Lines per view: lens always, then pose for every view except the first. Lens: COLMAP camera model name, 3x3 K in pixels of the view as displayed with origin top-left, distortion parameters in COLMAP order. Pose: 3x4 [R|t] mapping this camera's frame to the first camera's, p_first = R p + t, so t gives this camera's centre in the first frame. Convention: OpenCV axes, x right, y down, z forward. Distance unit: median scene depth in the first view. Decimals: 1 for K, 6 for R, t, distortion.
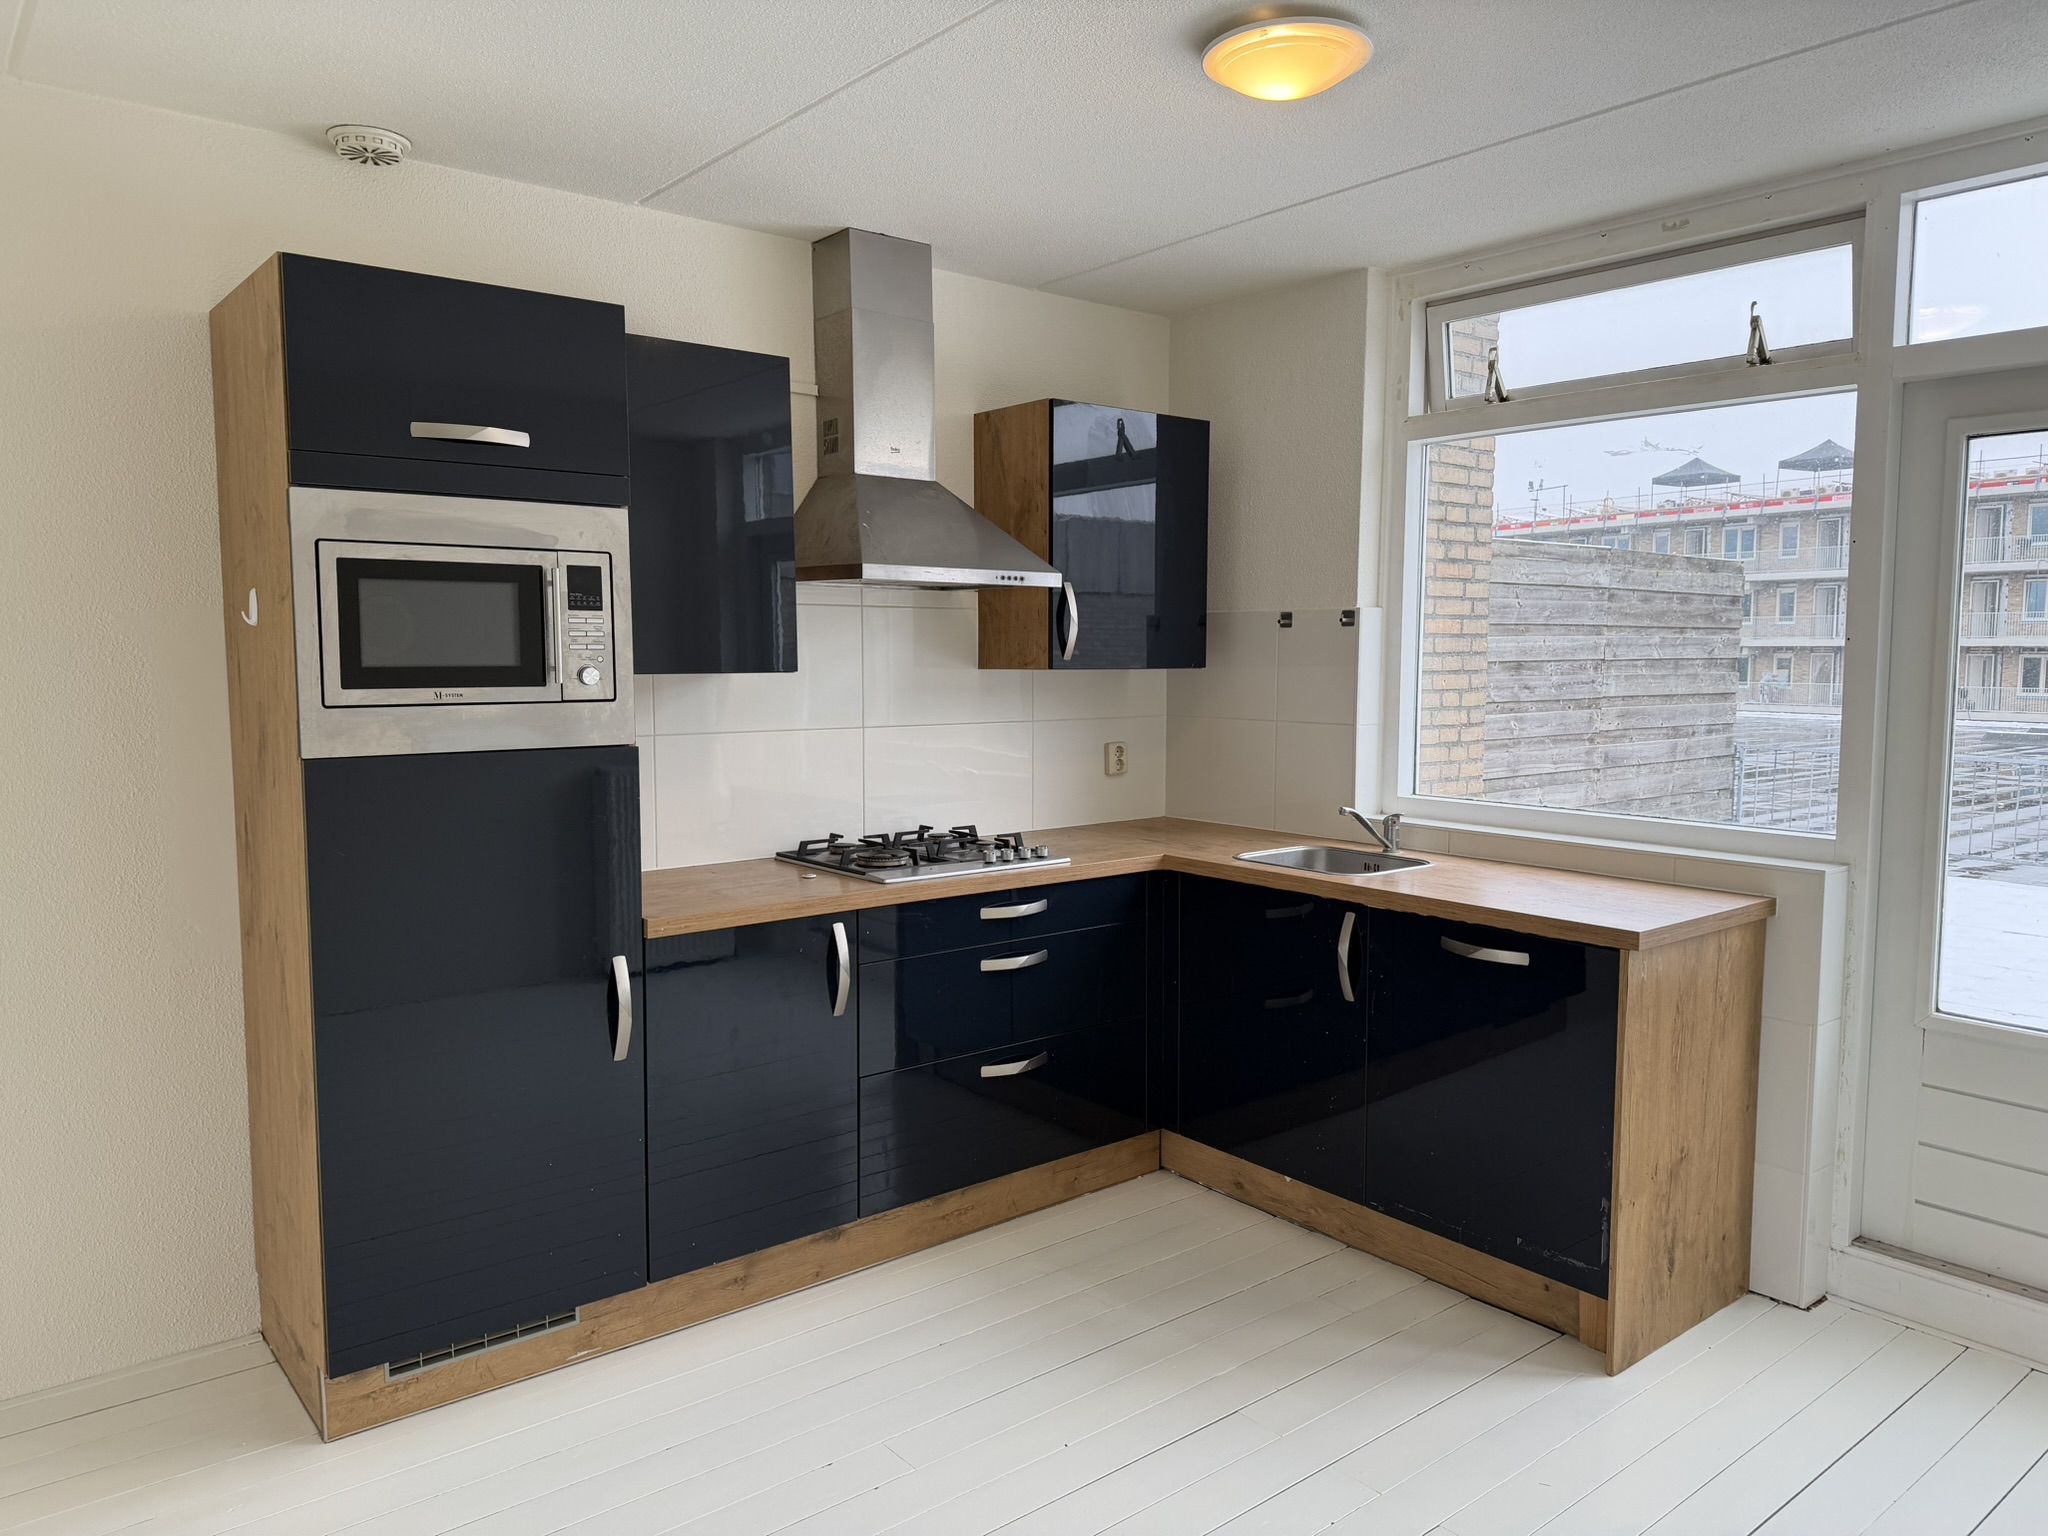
lens RADIAL K [[1411.0, 0, 1032.5], [0, 1411.0, 772.4], [0, 0, 1]] dist [0.046432, -0.001492]
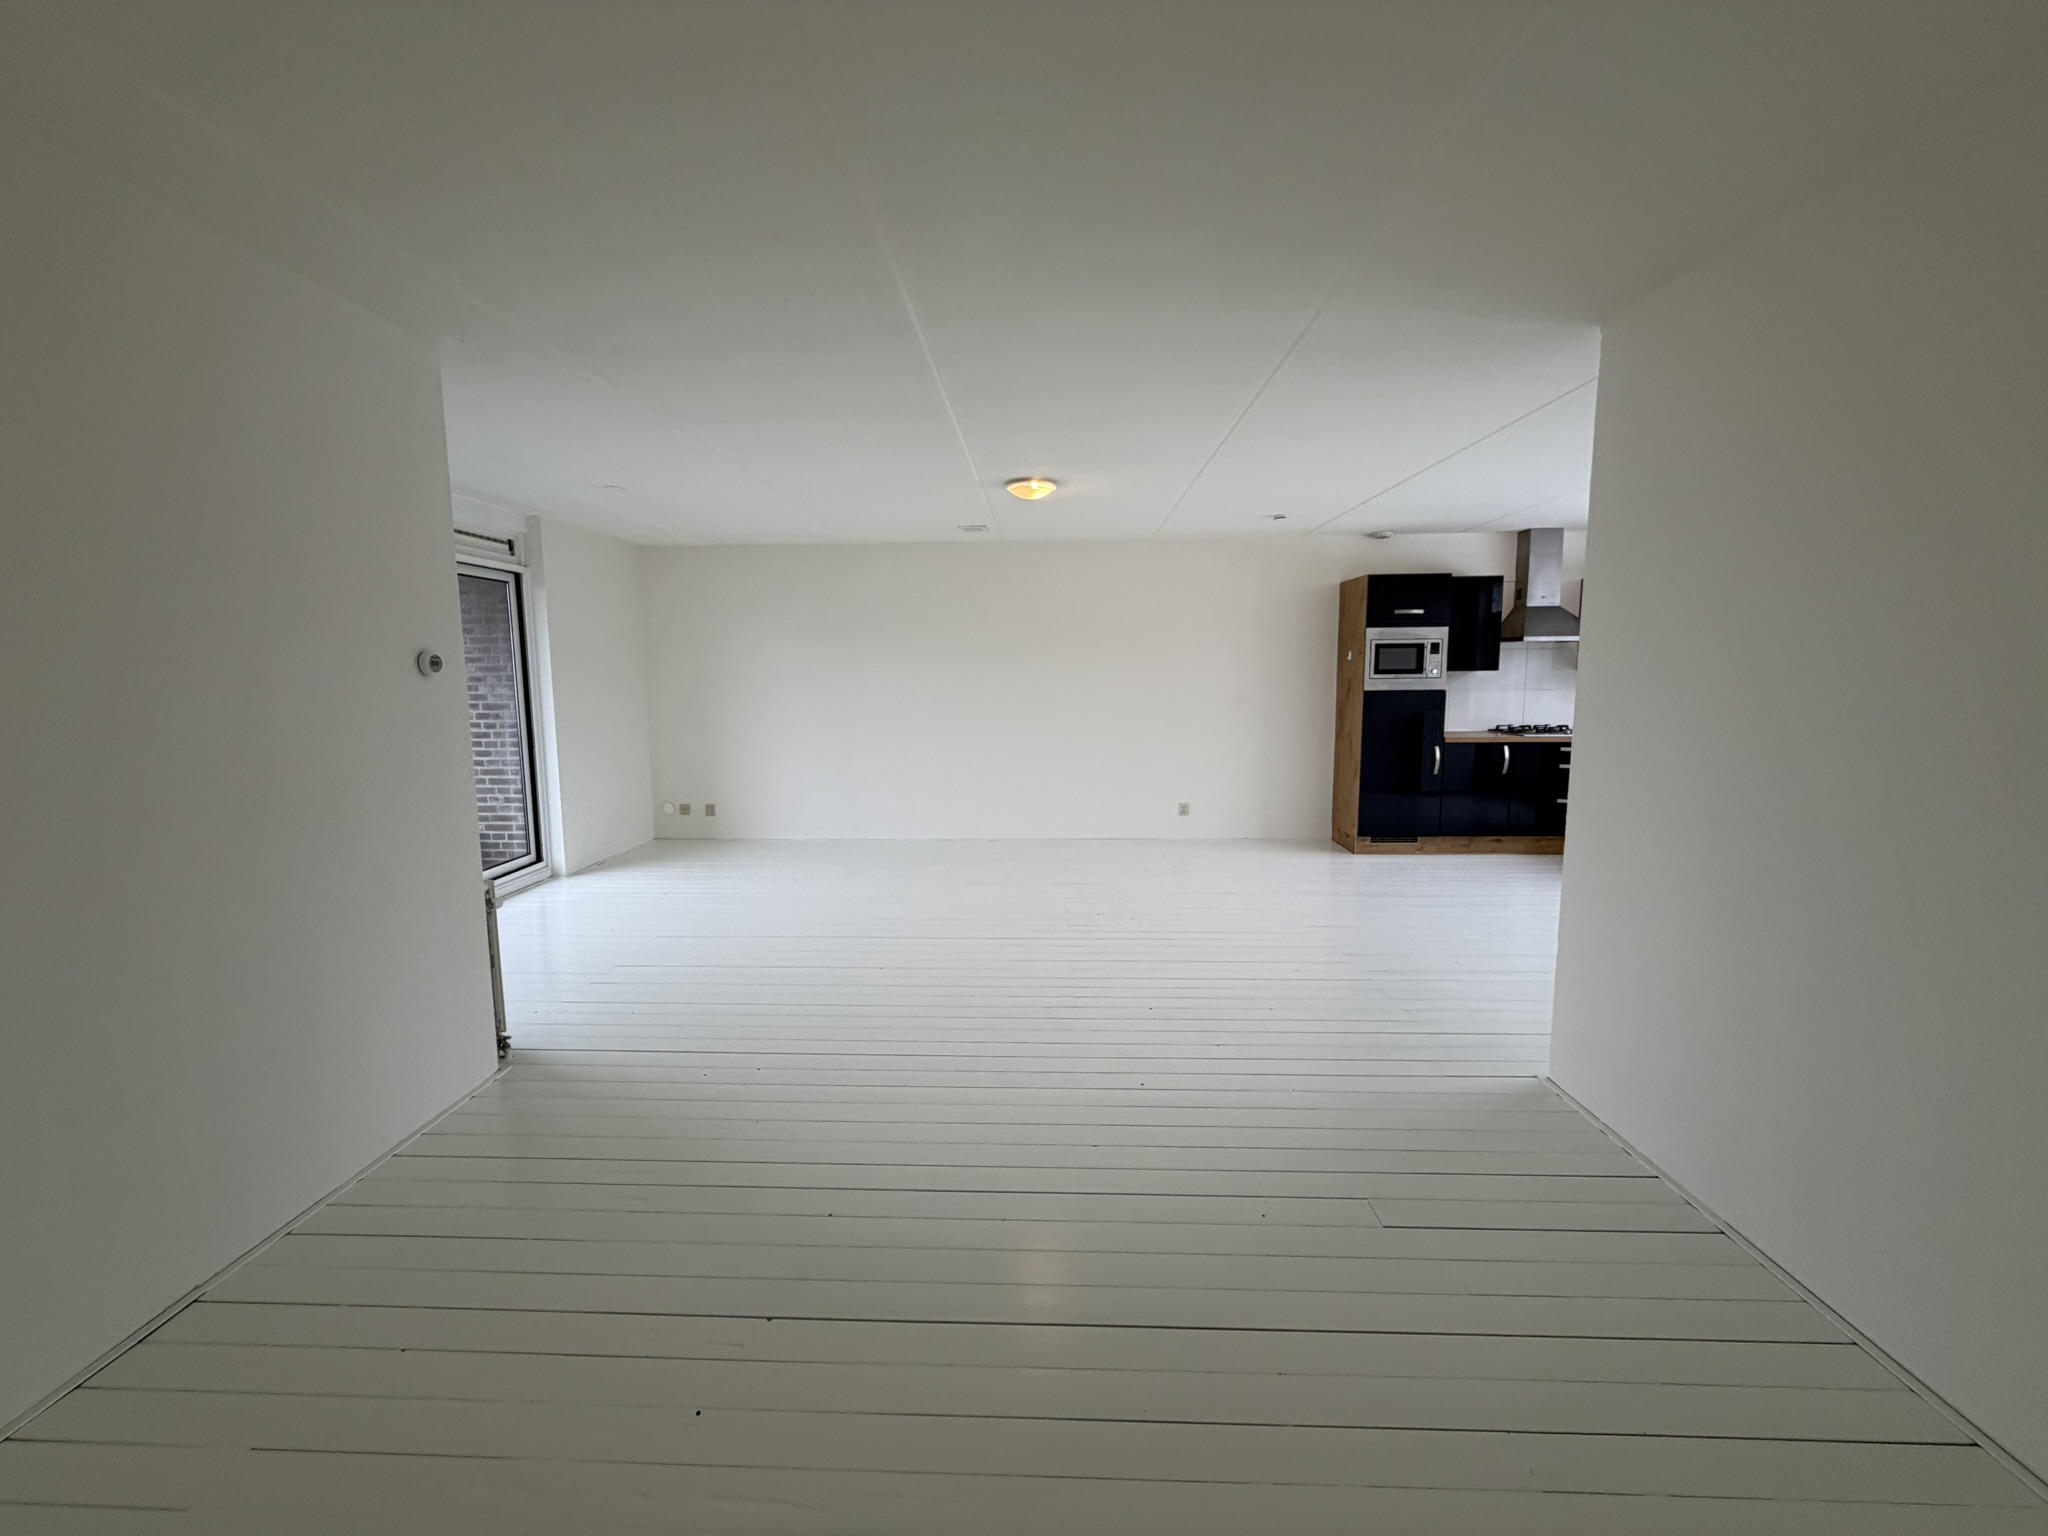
lens RADIAL K [[818.8, 0, 1021.4], [0, 818.8, 774.2], [0, 0, 1]] dist [-0.000292, 0.000070]
pose [[0.748335, 0.069690, -0.659650, 0.311068], [-0.047433, 0.997542, 0.051577, 0.139153], [0.661623, -0.007308, 0.749801, -1.314898]]
